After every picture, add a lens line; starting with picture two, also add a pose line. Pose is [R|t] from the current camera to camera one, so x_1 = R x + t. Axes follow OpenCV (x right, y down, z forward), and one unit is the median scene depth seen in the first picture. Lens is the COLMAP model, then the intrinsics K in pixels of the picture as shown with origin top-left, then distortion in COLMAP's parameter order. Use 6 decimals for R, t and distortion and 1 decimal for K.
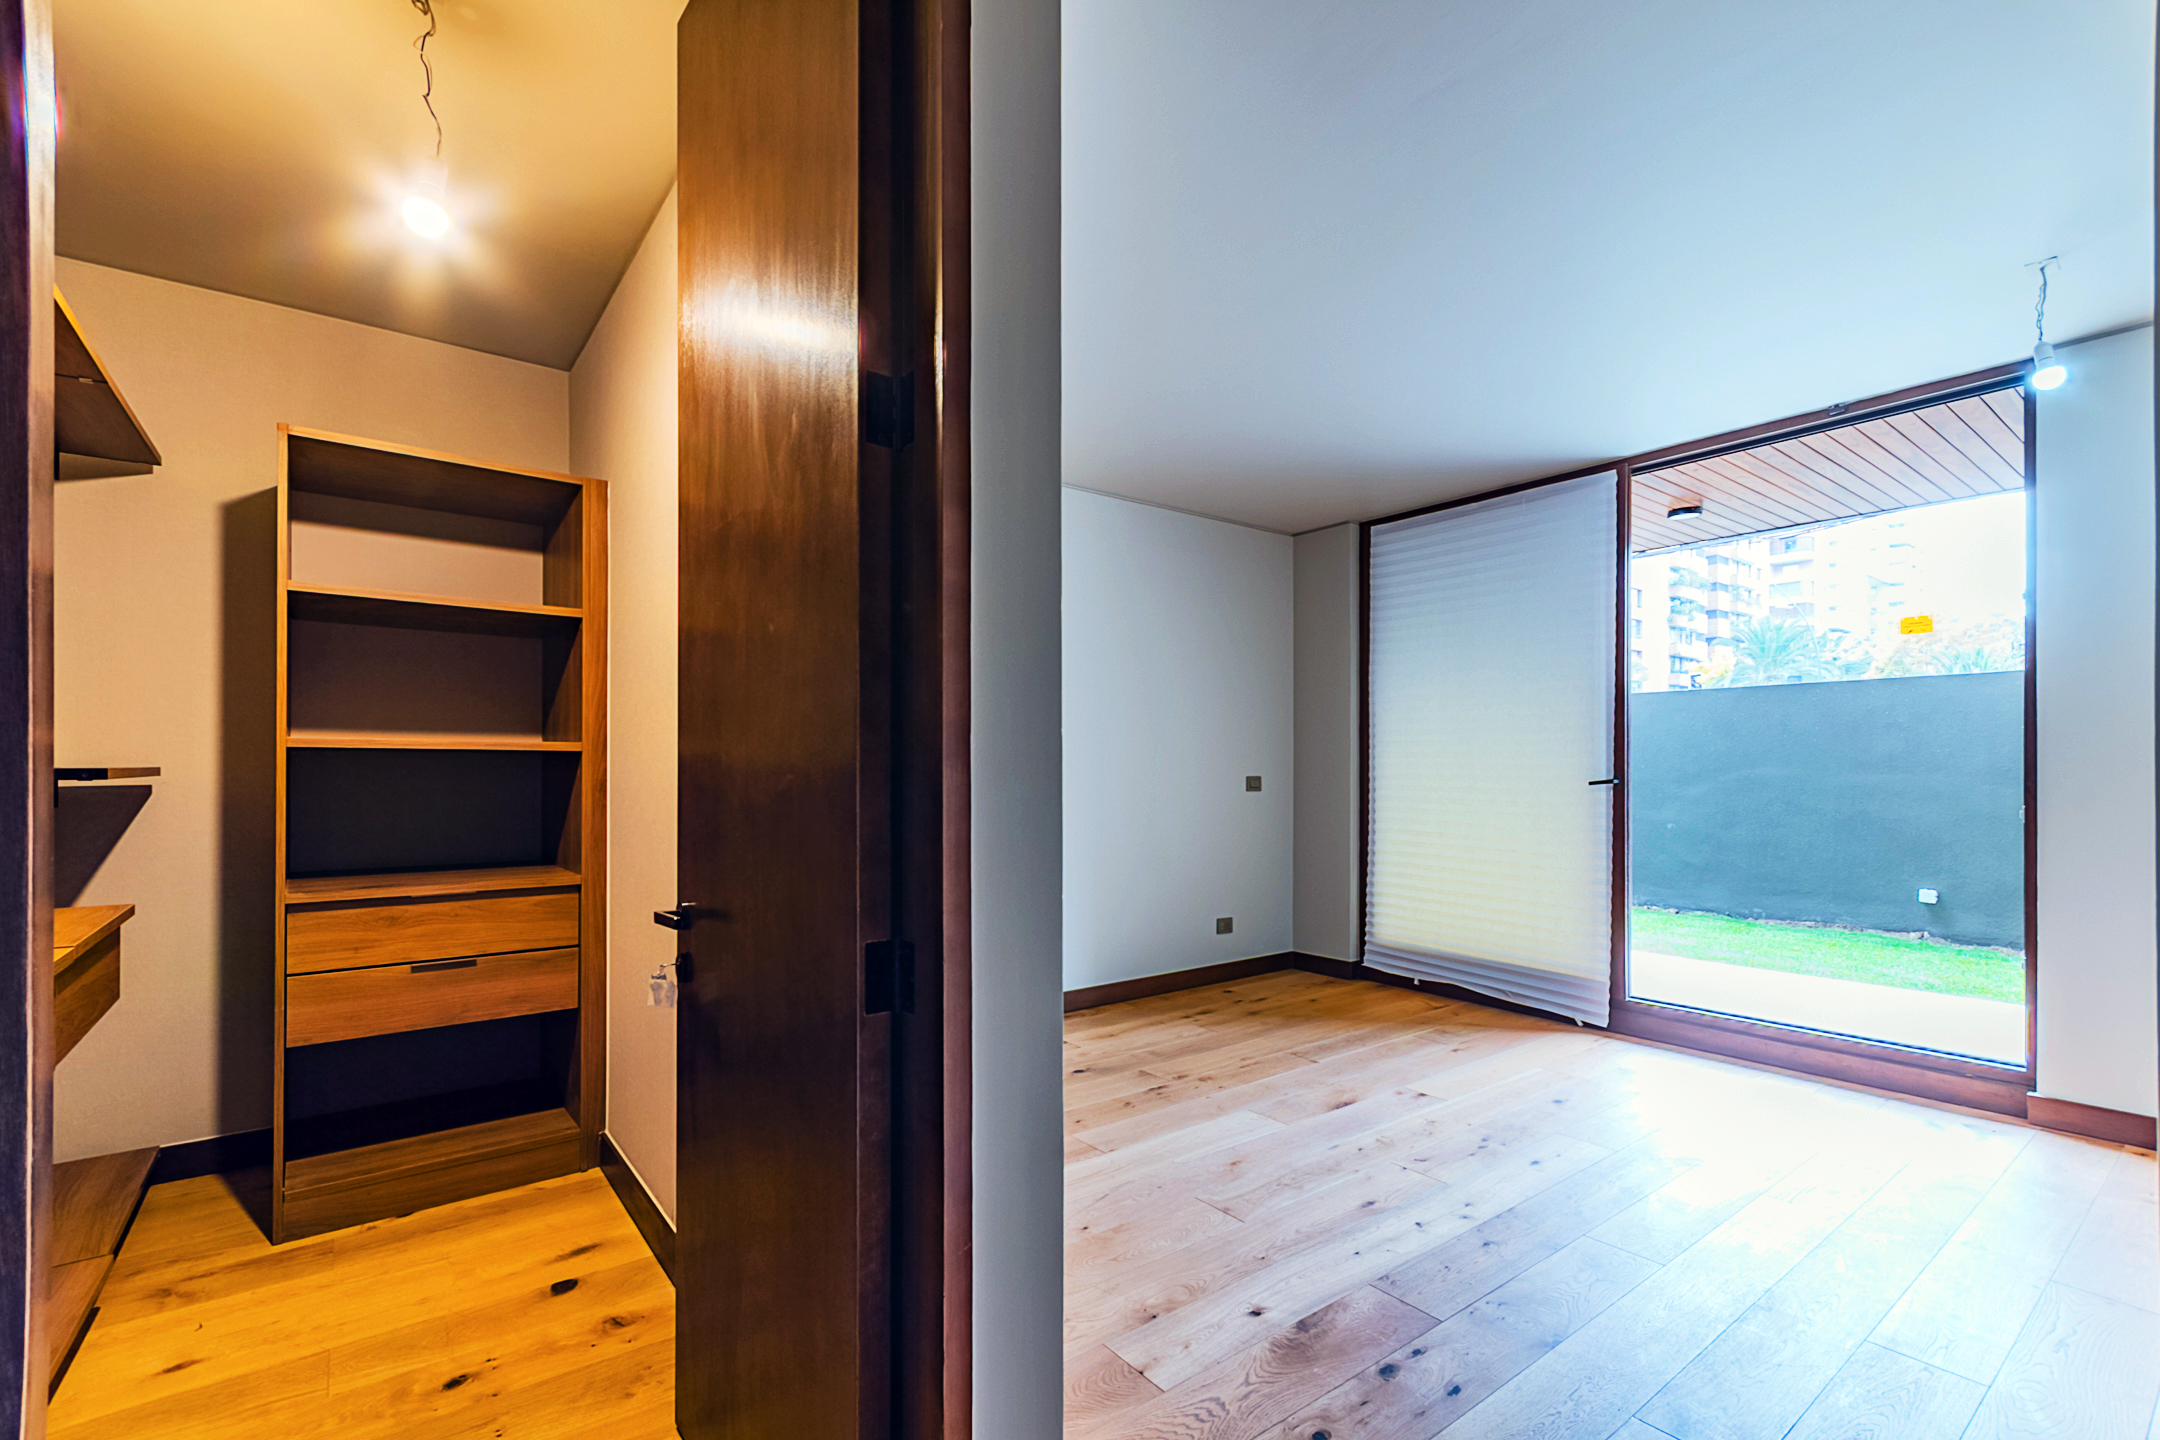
lens RADIAL K [[957.6, 0, 1083.6], [0, 957.6, 753.9], [0, 0, 1]] dist [0.003096, 0.000759]
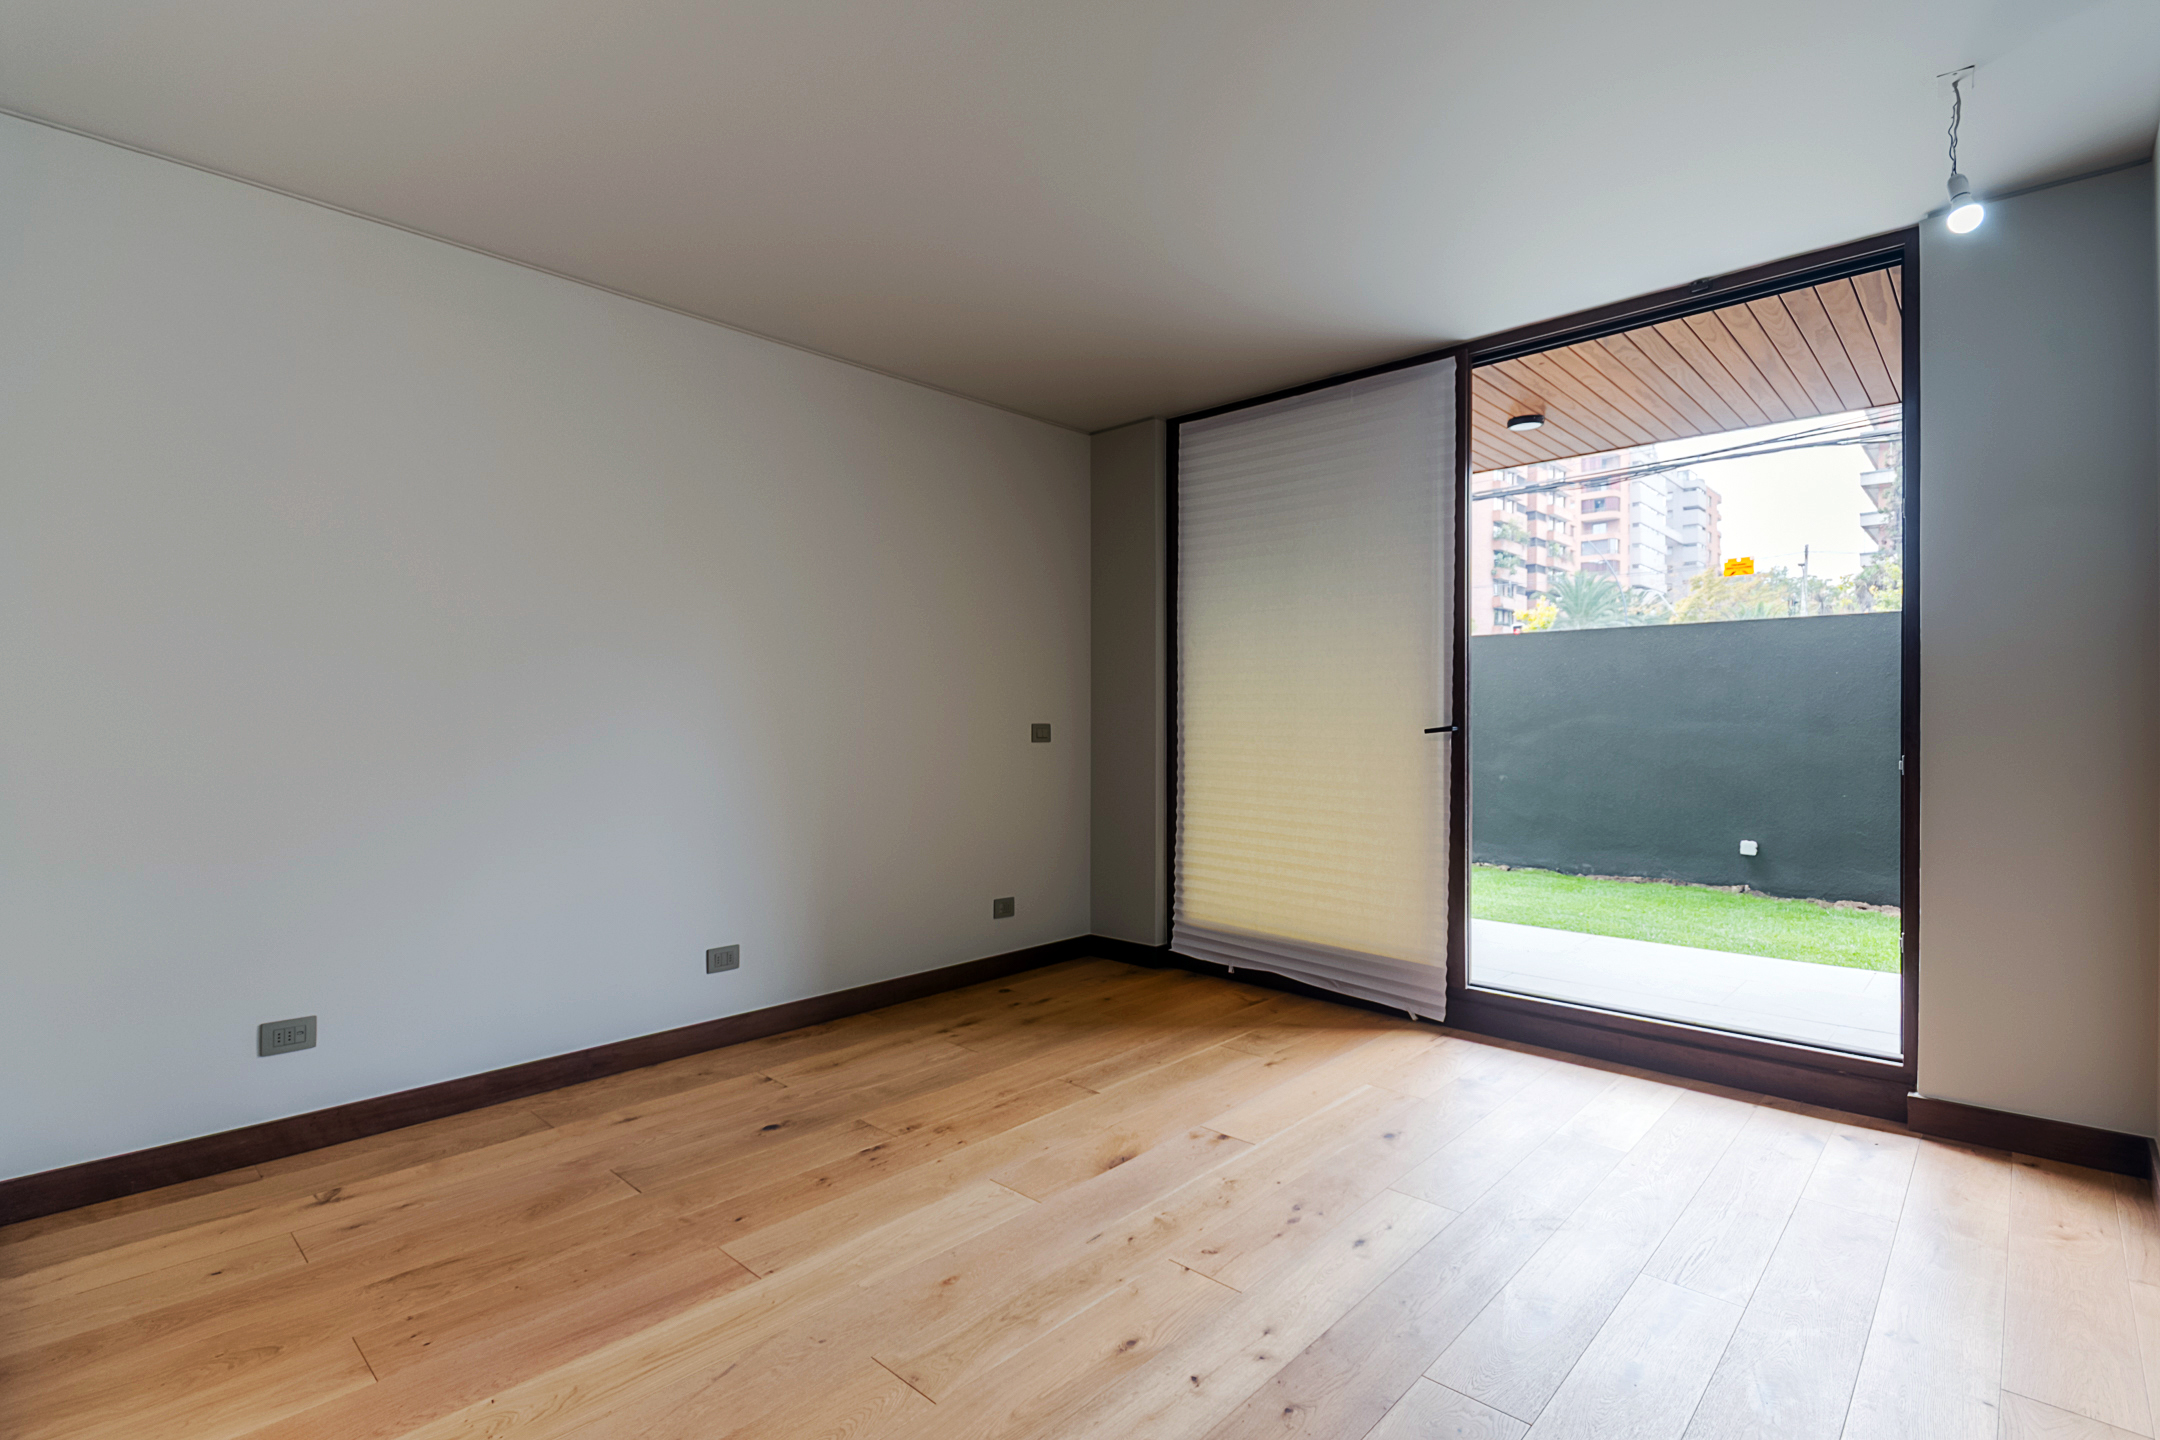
lens RADIAL K [[1001.1, 0, 1075.1], [0, 1001.1, 697.8], [0, 0, 1]] dist [-0.004142, -0.000646]
pose [[0.988150, 0.003313, 0.153458, 0.089600], [-0.002404, 0.999978, -0.006107, 0.007661], [-0.153475, 0.005666, 0.988136, 0.179756]]
